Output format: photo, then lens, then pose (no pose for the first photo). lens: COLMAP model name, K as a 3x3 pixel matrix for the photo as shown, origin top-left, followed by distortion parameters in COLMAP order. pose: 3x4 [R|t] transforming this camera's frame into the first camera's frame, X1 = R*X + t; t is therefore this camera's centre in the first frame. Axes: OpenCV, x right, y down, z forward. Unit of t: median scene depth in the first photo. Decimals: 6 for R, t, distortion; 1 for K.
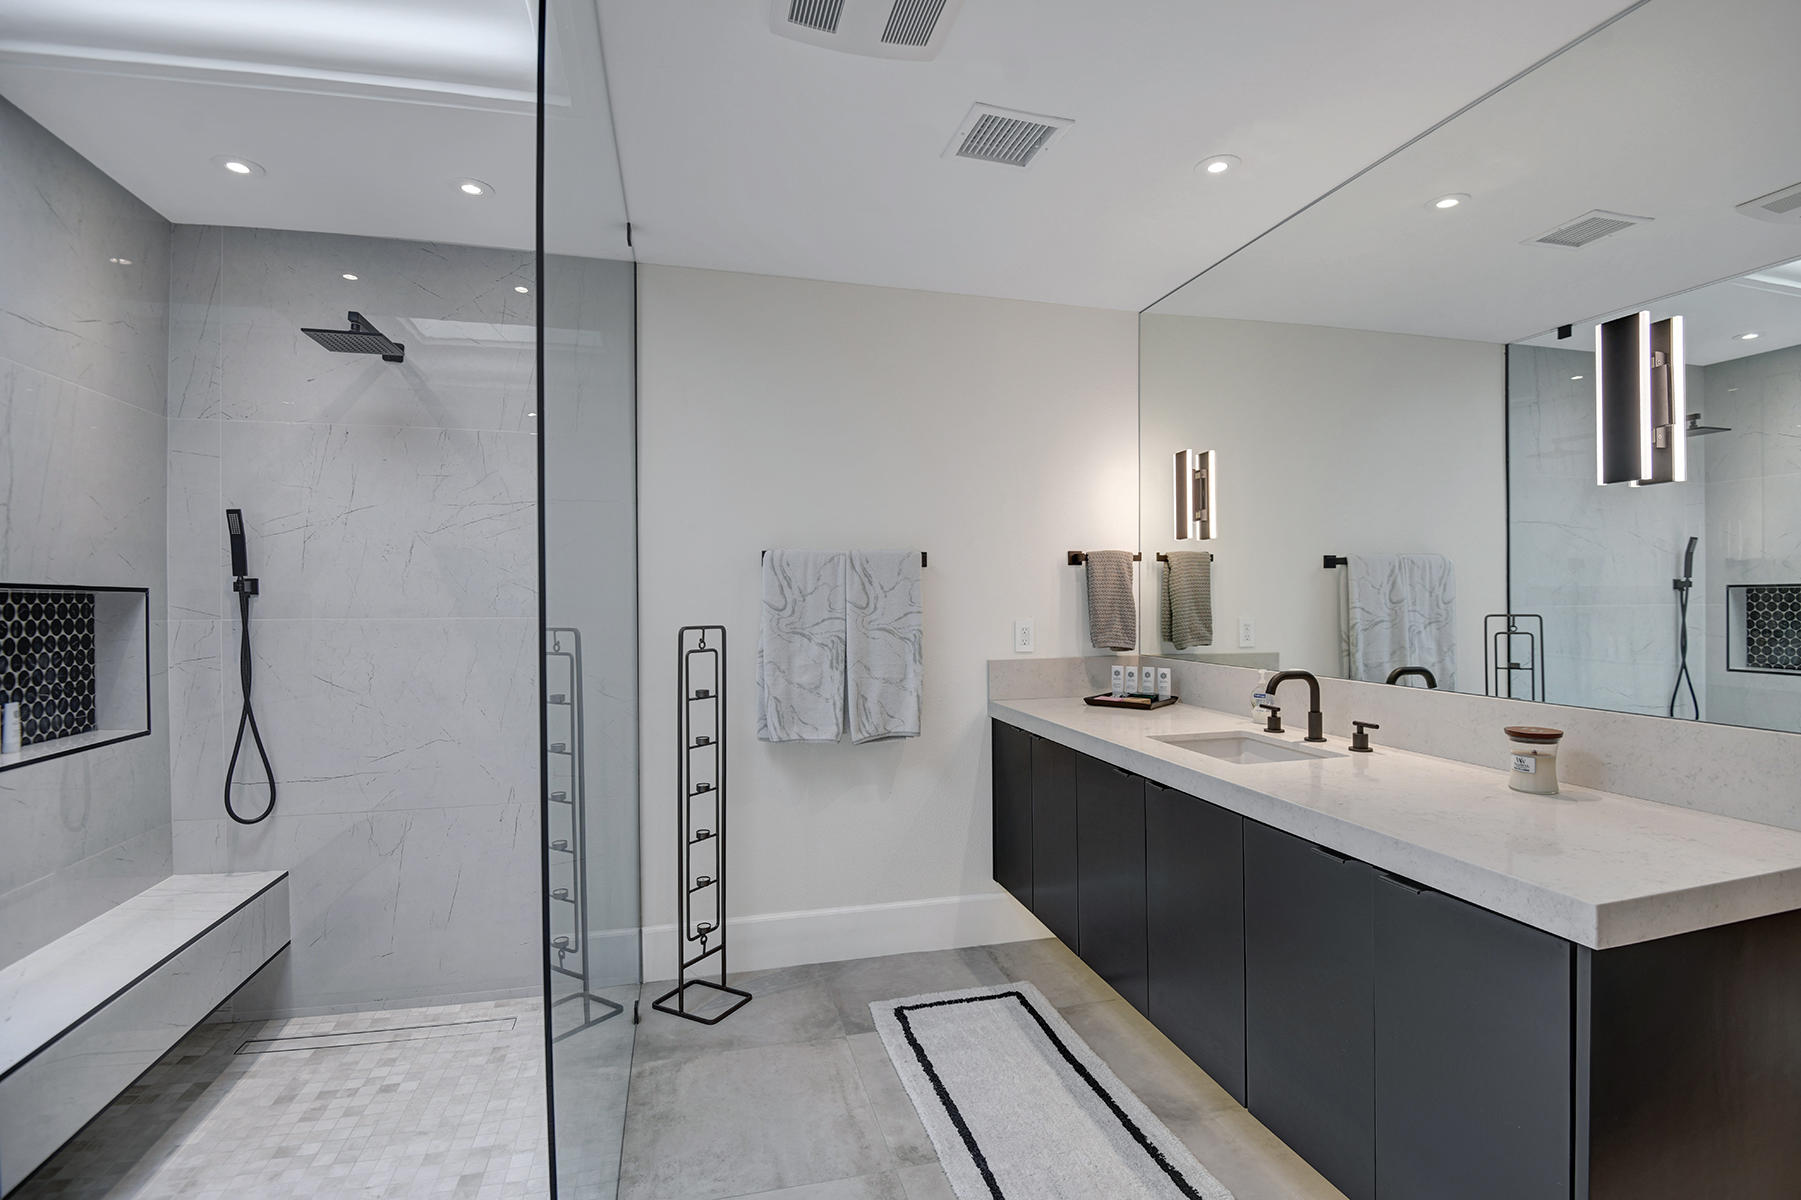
lens RADIAL K [[828.1, 0, 913.3], [0, 828.1, 595.3], [0, 0, 1]] dist [-0.017296, -0.010281]
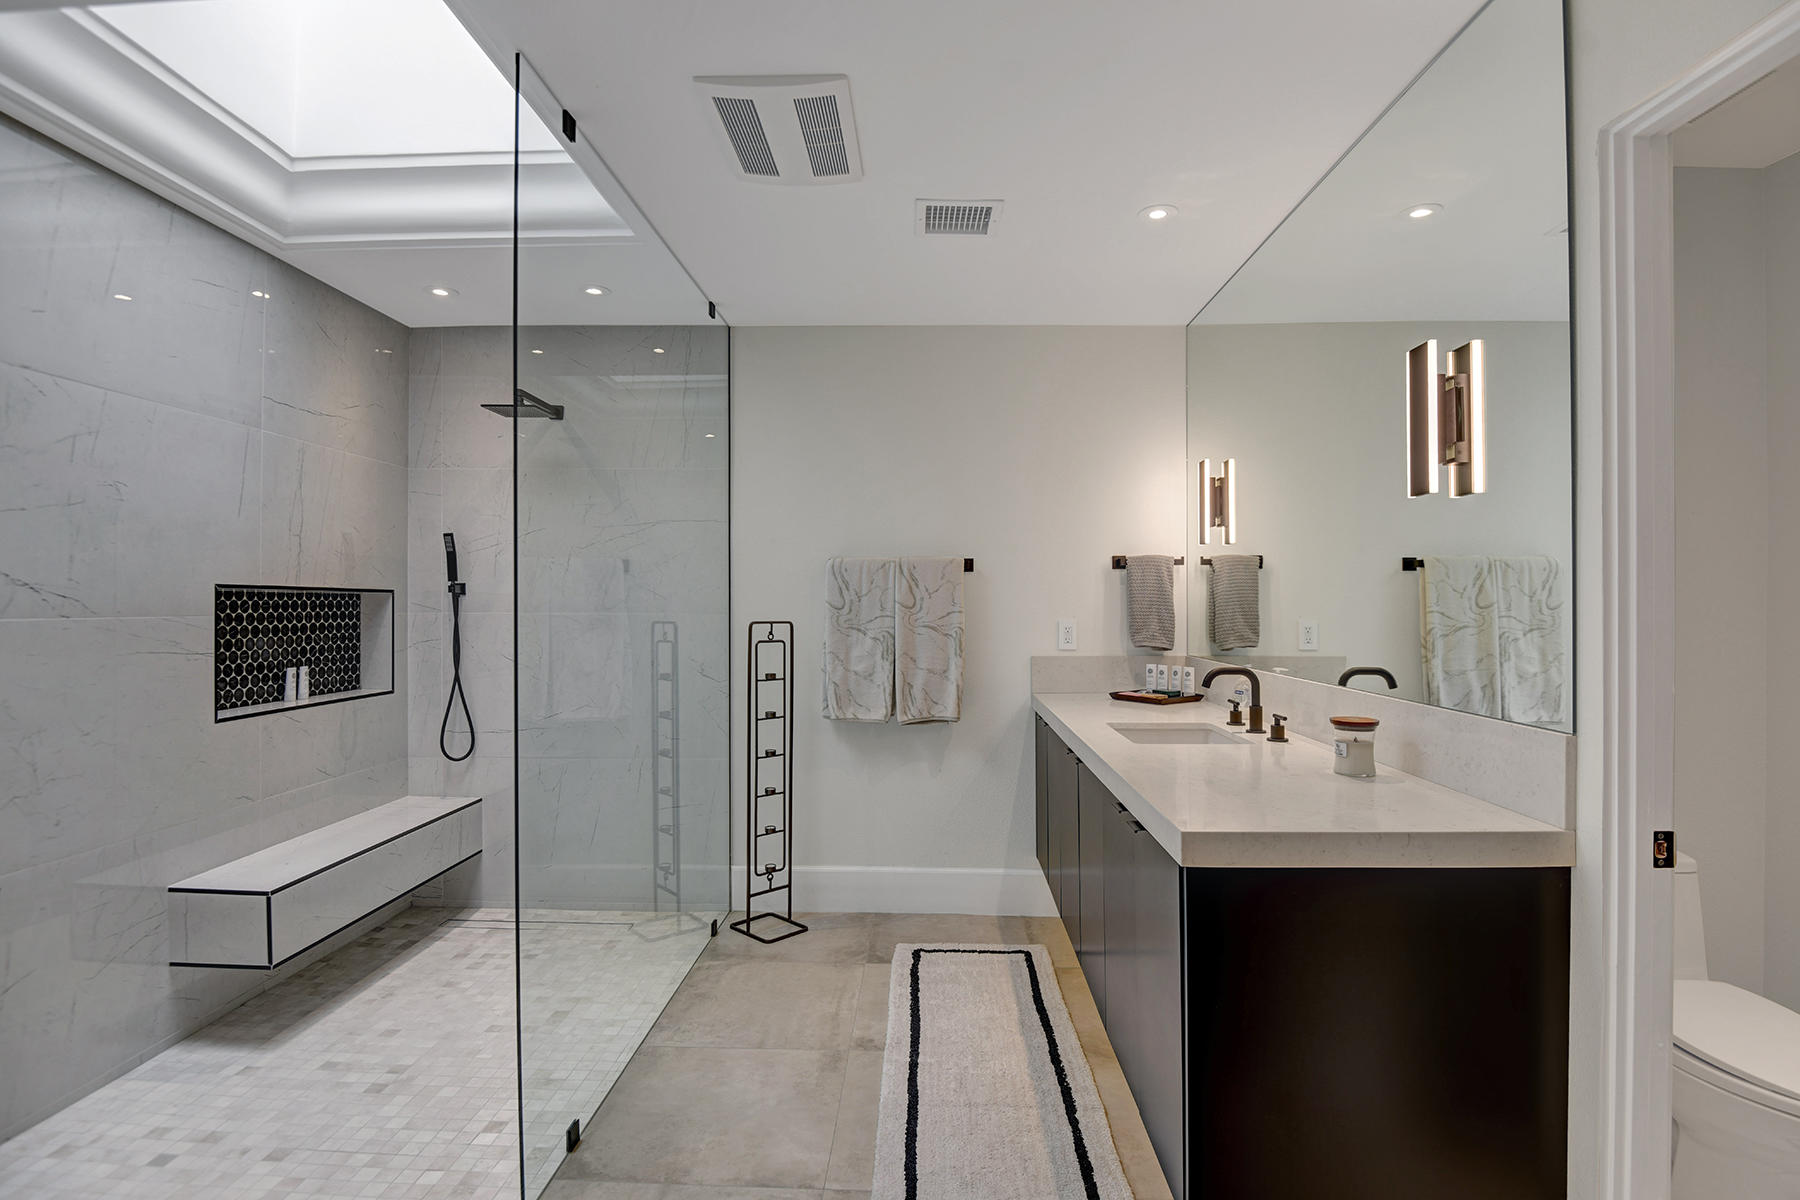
lens RADIAL K [[856.4, 0, 900.0], [0, 856.4, 600.0], [0, 0, 1]] dist [0.000547, -0.000030]
pose [[0.959411, 0.004476, -0.281976, 0.283247], [-0.003827, 0.999989, 0.002850, 0.001078], [0.281986, -0.001655, 0.959417, -0.164188]]
